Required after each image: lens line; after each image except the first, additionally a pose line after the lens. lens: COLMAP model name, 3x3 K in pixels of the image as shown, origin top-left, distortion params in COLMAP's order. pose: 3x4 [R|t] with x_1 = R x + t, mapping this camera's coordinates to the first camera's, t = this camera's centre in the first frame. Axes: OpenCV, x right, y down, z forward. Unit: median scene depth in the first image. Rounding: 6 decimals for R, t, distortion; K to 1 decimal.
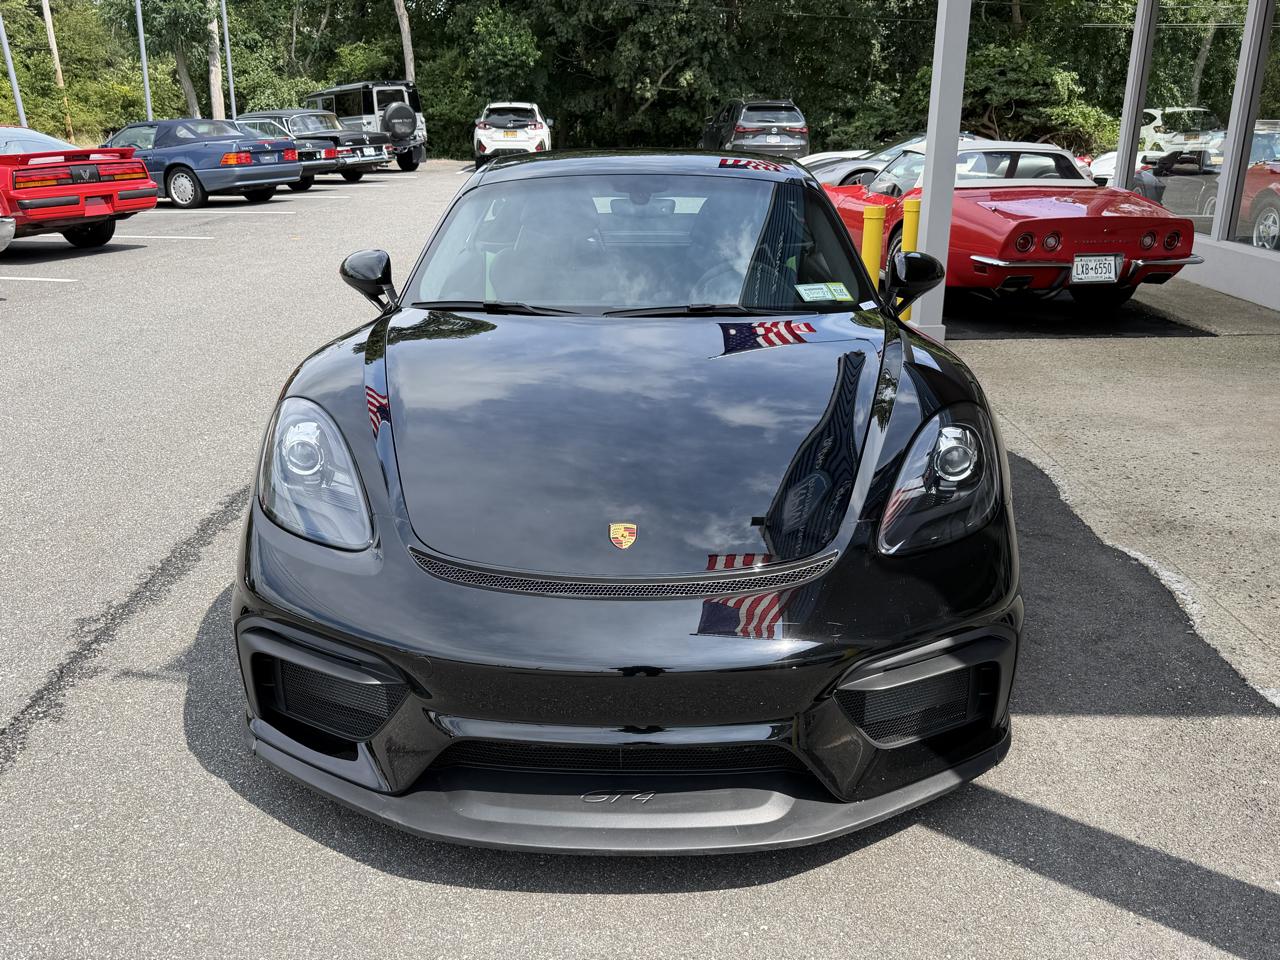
lens RADIAL K [[1106.6, 0, 635.2], [0, 1106.6, 474.7], [0, 0, 1]] dist [0.031162, -0.052124]
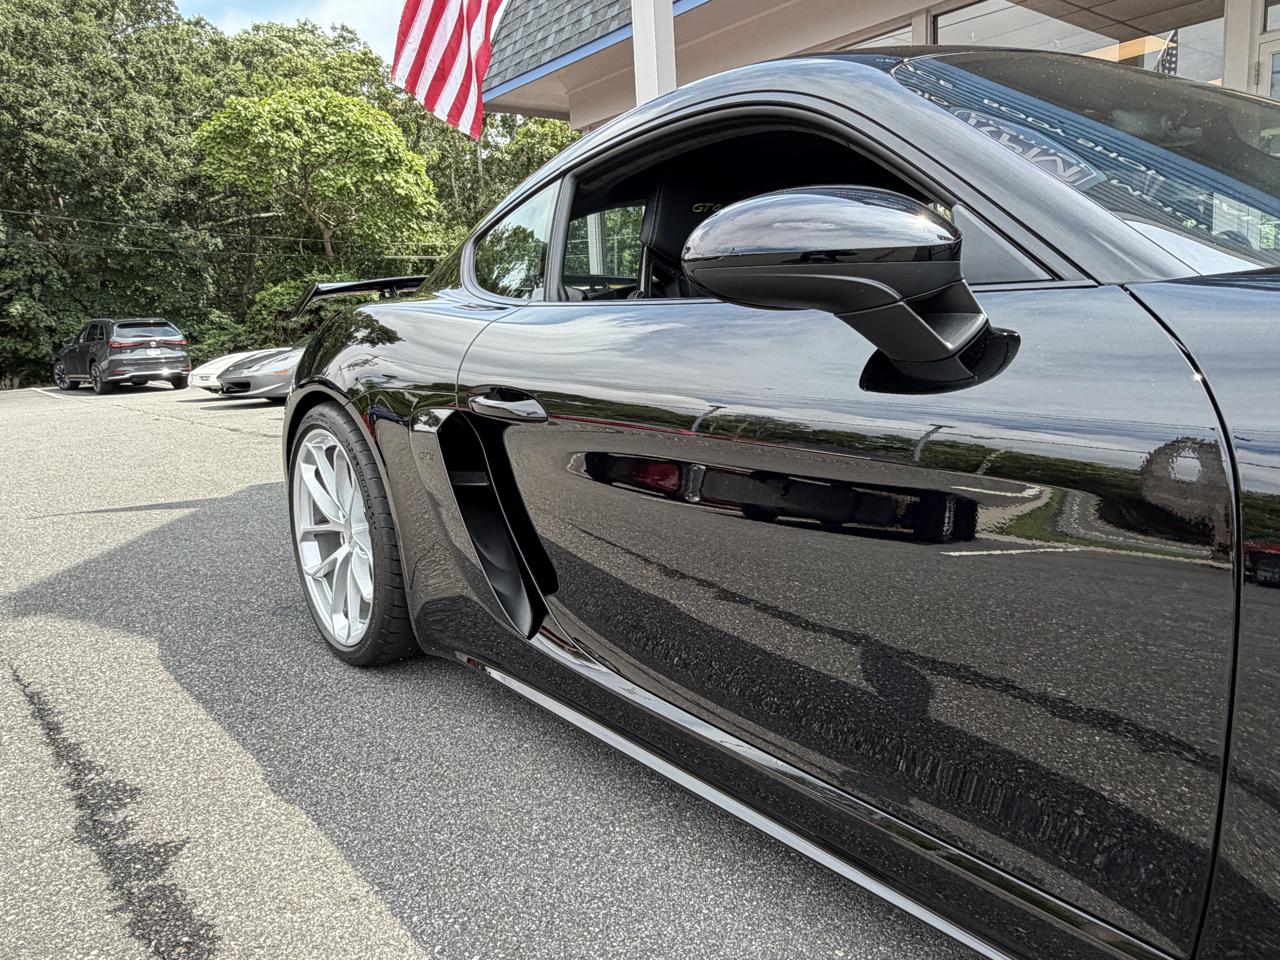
lens RADIAL K [[889.3, 0, 646.6], [0, 889.3, 472.2], [0, 0, 1]] dist [-0.013714, 0.011240]
pose [[0.768297, -0.150561, 0.622134, -0.770993], [0.250992, 0.964967, -0.076430, -0.197171], [-0.588832, 0.214871, 0.779171, 1.462249]]
